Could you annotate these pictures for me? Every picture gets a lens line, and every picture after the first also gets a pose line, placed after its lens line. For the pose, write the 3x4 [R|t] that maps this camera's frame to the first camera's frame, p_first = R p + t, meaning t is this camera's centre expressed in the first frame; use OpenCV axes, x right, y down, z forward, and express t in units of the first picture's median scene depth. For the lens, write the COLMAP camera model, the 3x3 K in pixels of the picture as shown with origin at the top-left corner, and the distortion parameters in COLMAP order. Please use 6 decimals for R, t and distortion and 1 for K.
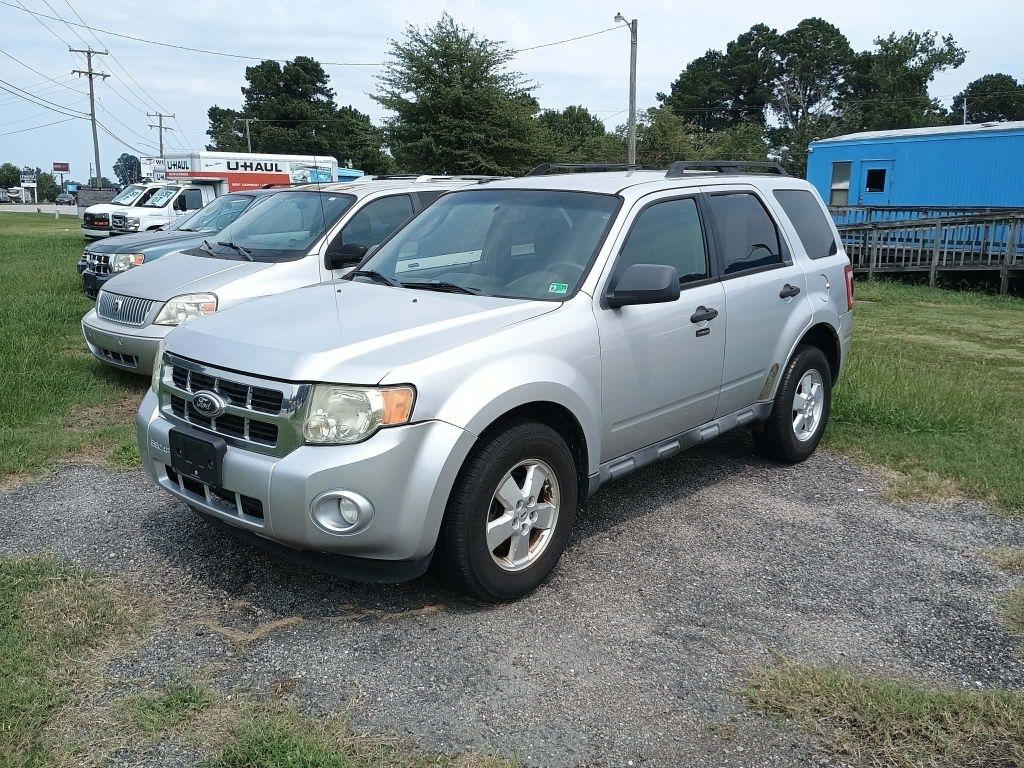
lens RADIAL K [[910.4, 0, 517.2], [0, 910.4, 392.7], [0, 0, 1]] dist [0.062774, -0.088992]
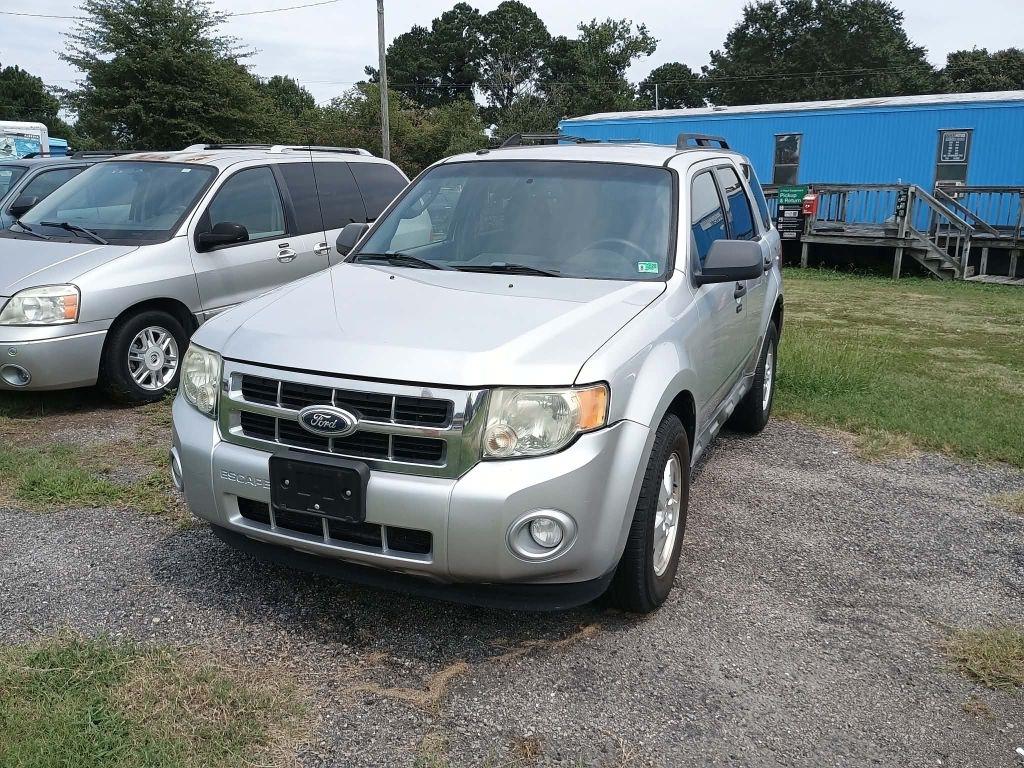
lens RADIAL K [[910.4, 0, 536.4], [0, 910.4, 395.8], [0, 0, 1]] dist [0.062774, -0.088992]
pose [[0.948541, -0.069874, 0.308848, -0.174076], [0.061277, 0.997418, 0.037460, -0.012409], [-0.310668, -0.016607, 0.950373, 0.071652]]
